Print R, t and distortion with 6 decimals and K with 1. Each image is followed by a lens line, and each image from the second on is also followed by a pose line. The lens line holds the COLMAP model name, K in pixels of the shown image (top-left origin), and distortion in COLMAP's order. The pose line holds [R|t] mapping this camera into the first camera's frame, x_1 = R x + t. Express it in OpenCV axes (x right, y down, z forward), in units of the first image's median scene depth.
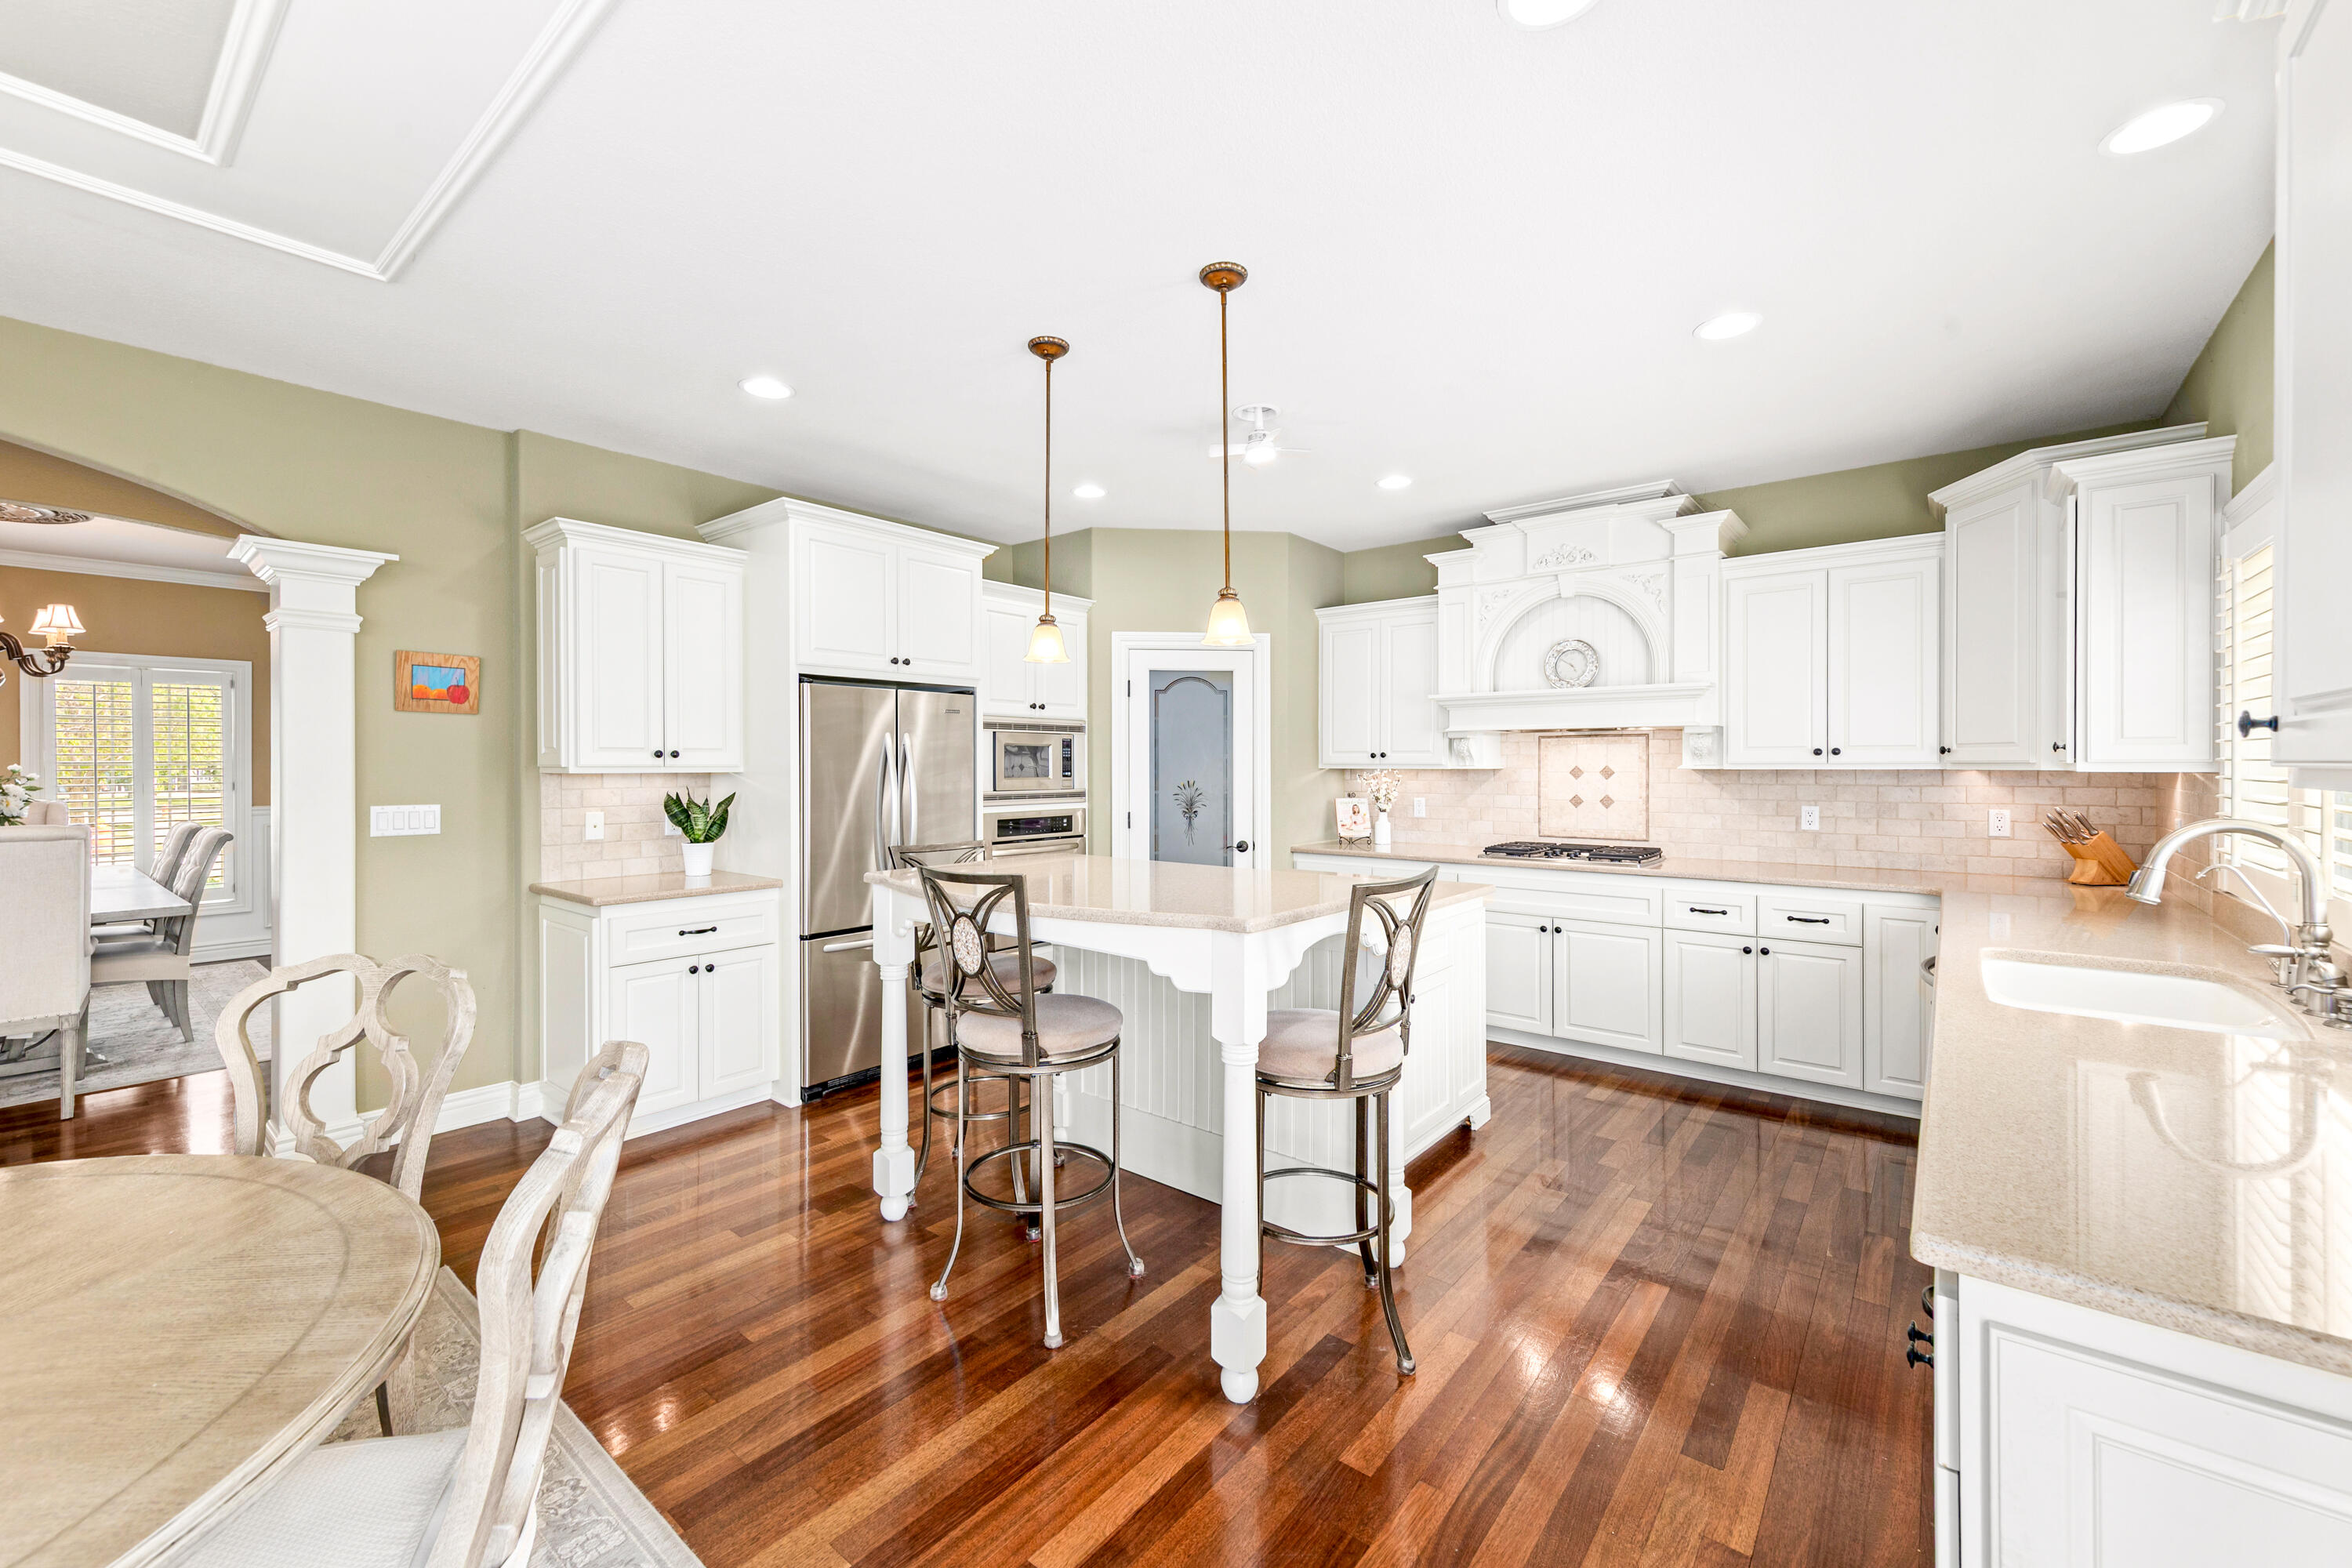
lens RADIAL K [[936.2, 0, 1176.0], [0, 936.2, 784.0], [0, 0, 1]] dist [0.000440, 0.004475]
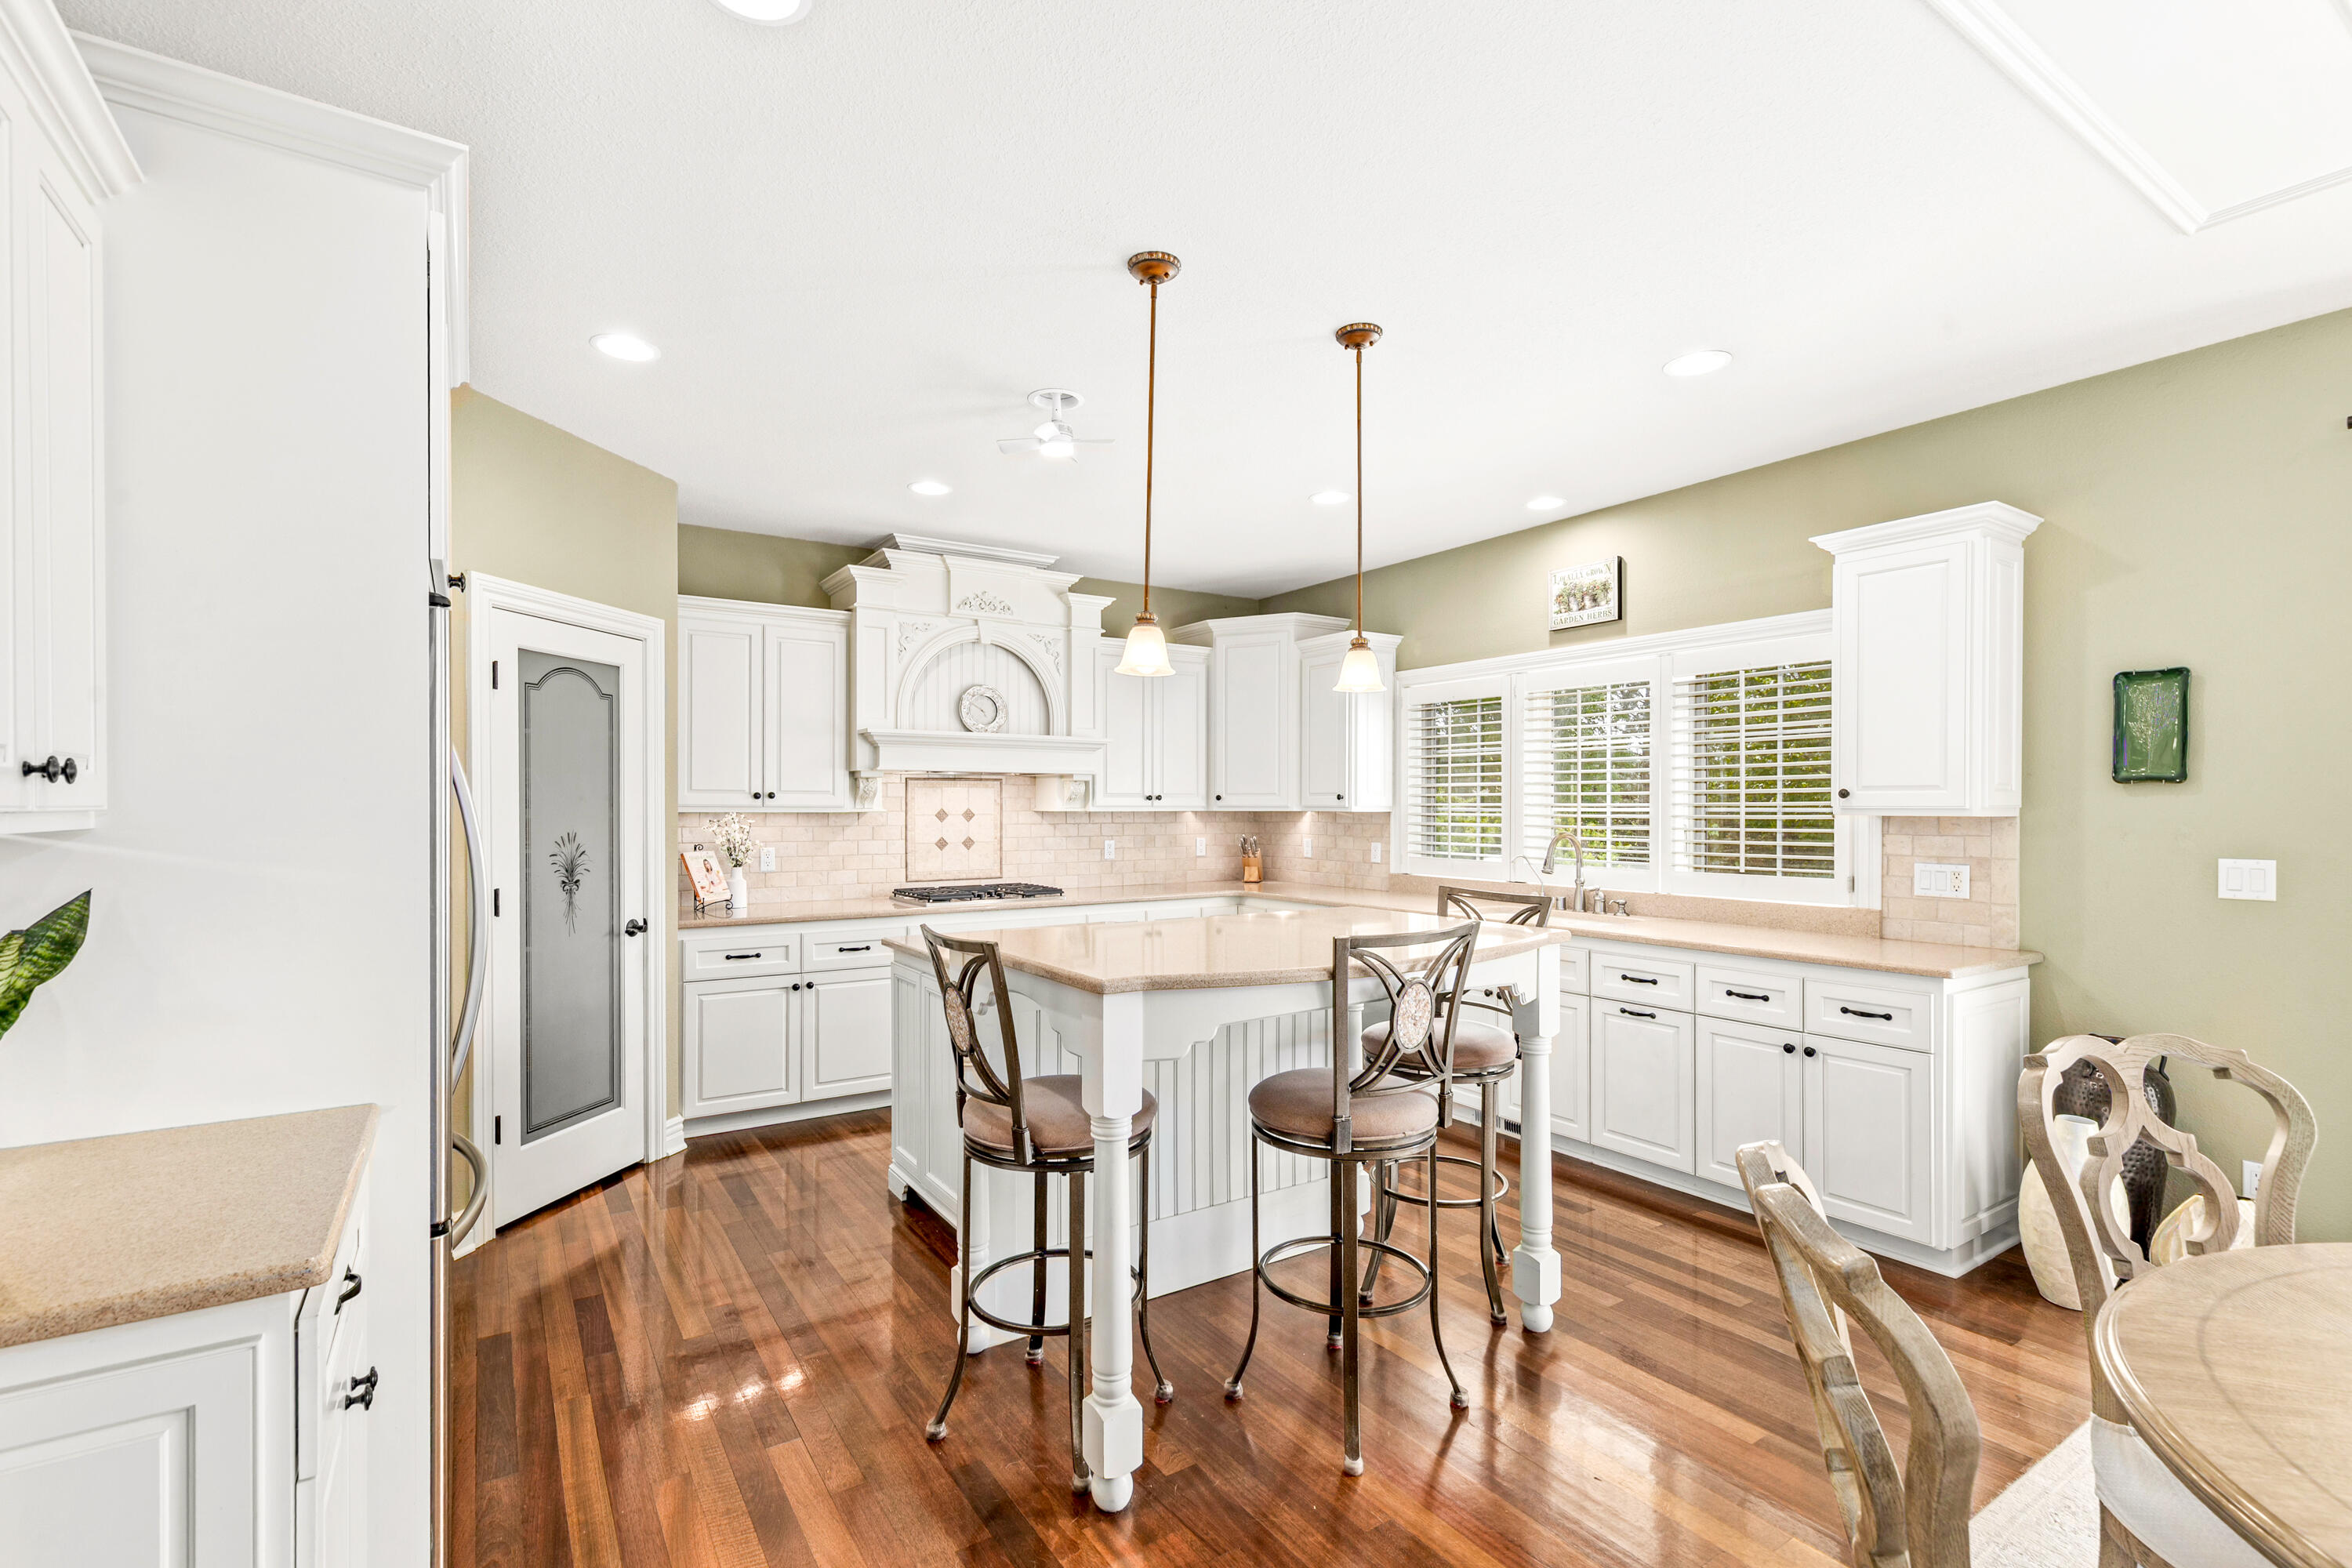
lens RADIAL K [[1052.2, 0, 1163.6], [0, 1052.2, 813.0], [0, 0, 1]] dist [0.002344, 0.000025]
pose [[0.316991, -0.004259, 0.948419, -0.589400], [0.018991, 0.999818, -0.001857, -0.008285], [-0.948238, 0.018601, 0.317014, 0.439698]]
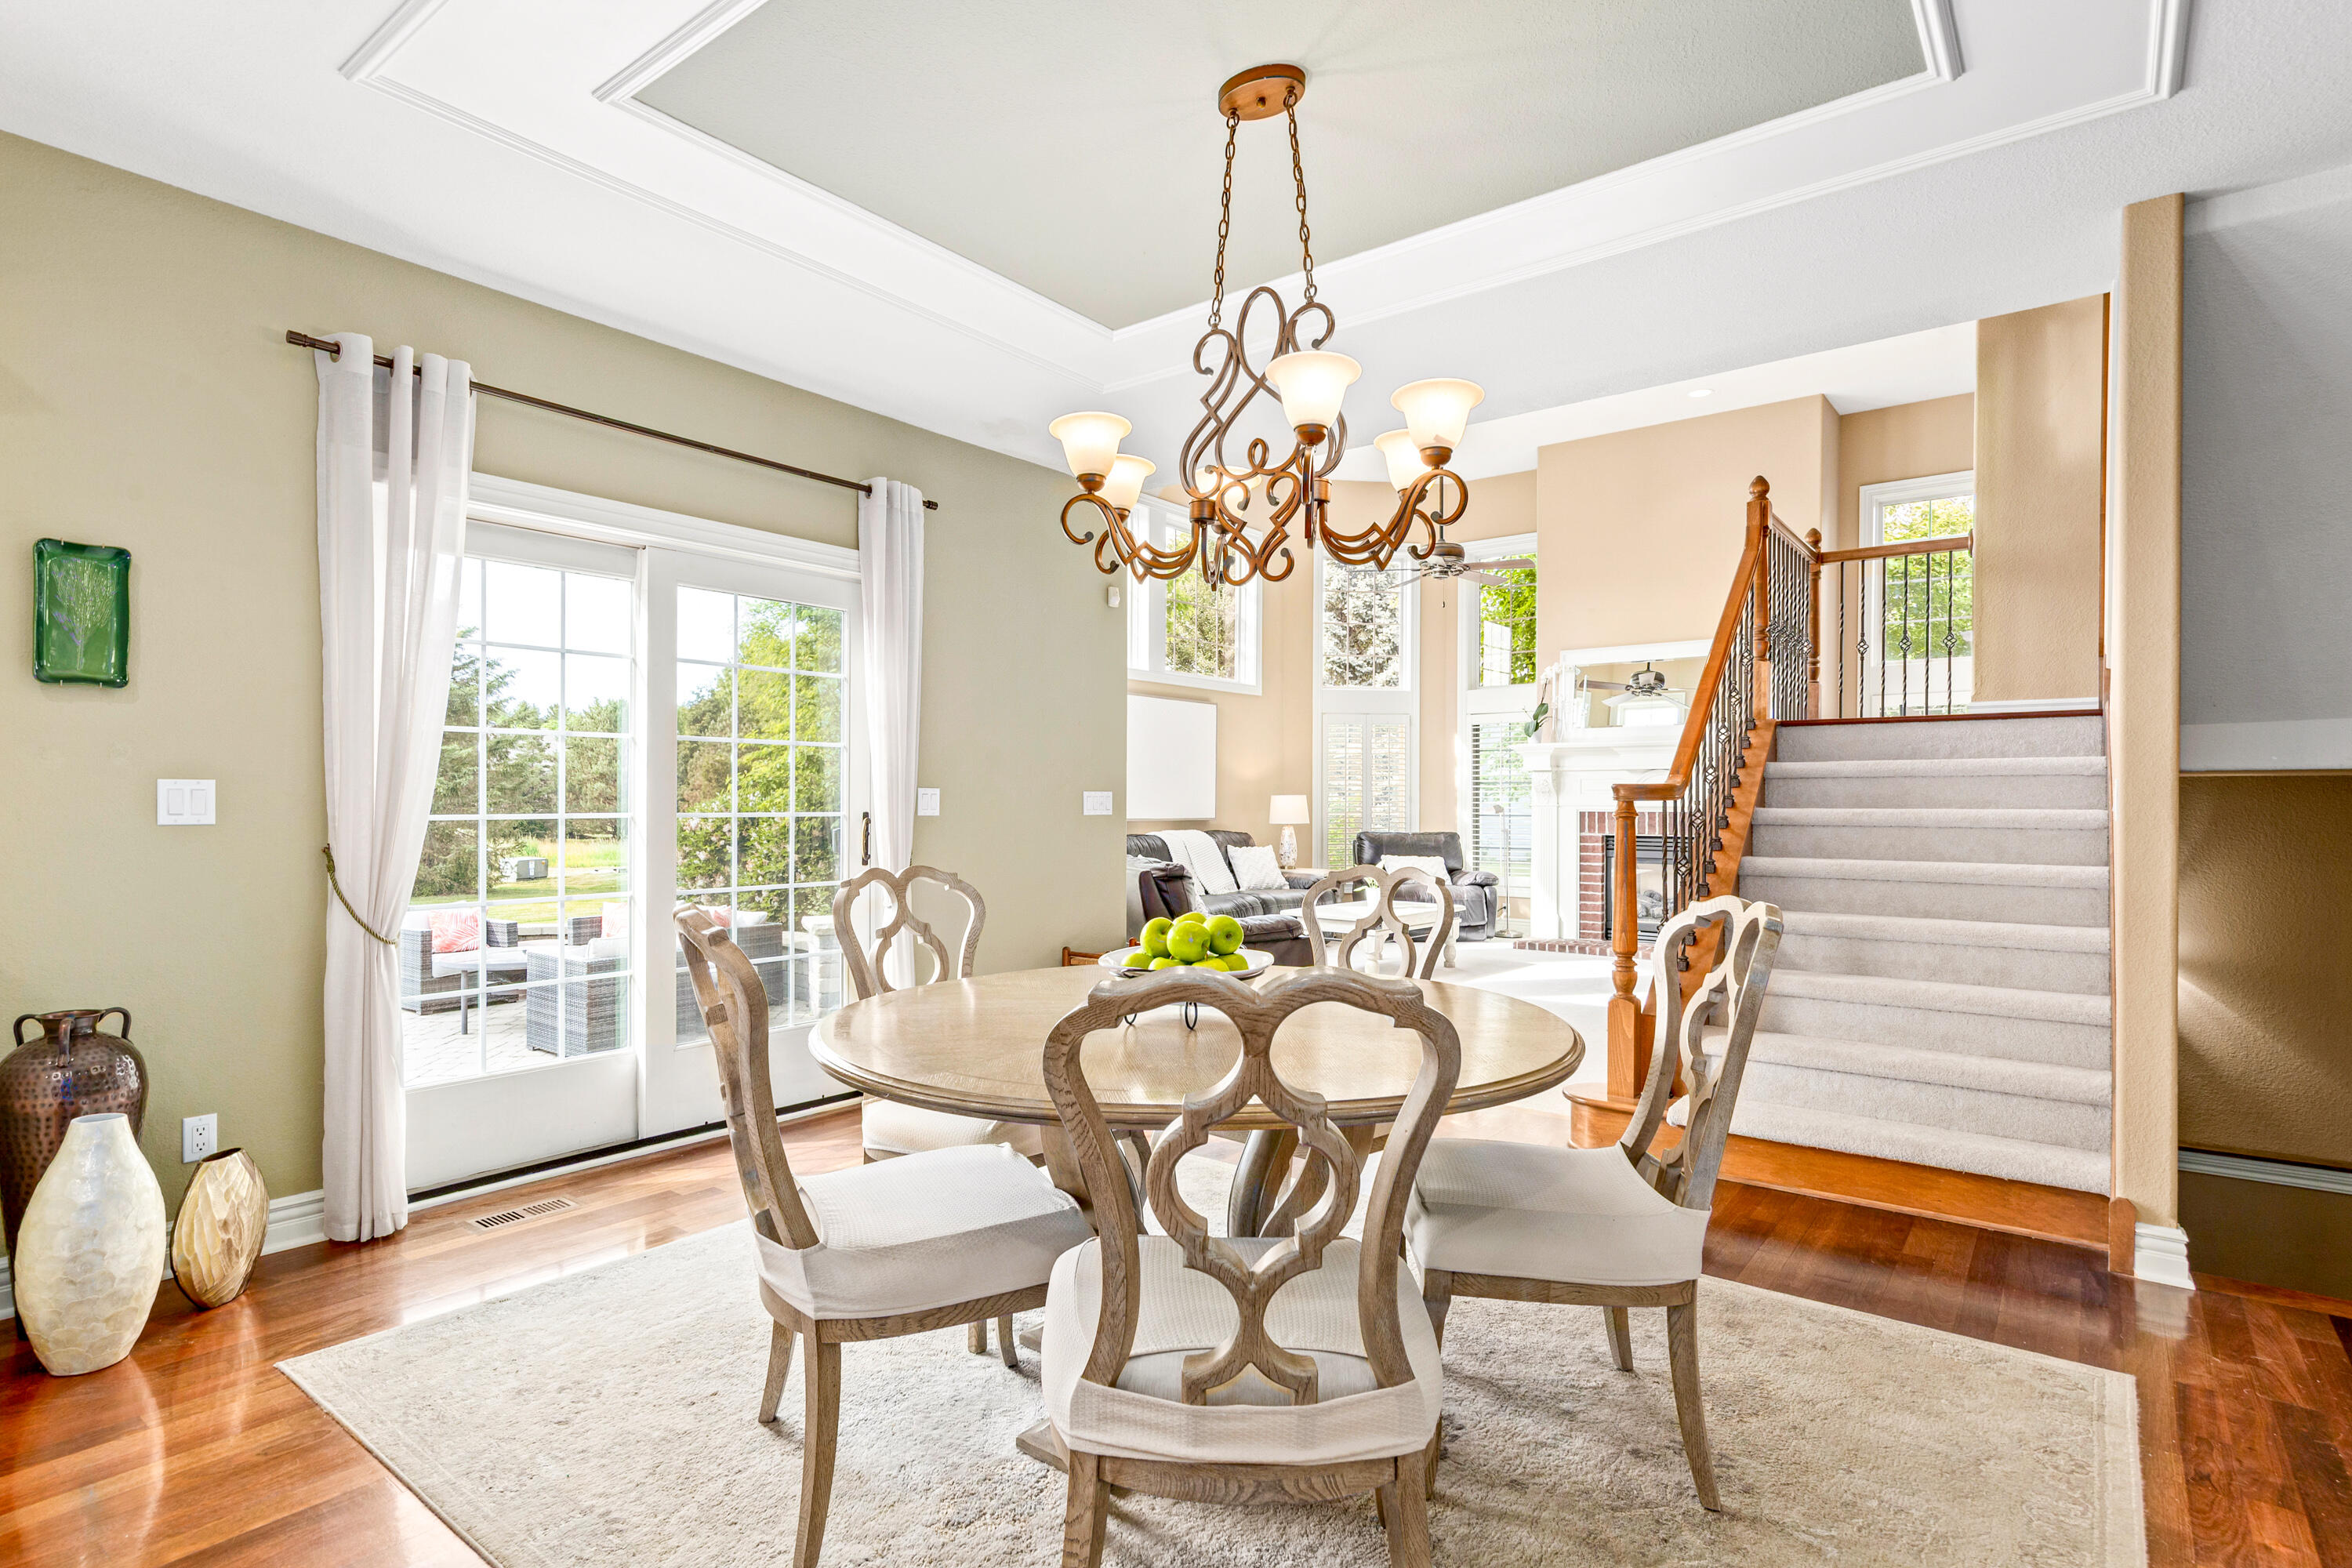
lens RADIAL K [[1186.7, 0, 1134.7], [0, 1186.7, 805.8], [0, 0, 1]] dist [0.024064, 0.000124]
pose [[-0.999983, -0.002878, -0.005064, -0.297023], [-0.002999, 0.999706, 0.024078, 0.026600], [0.004993, 0.024093, -0.999697, 0.664806]]
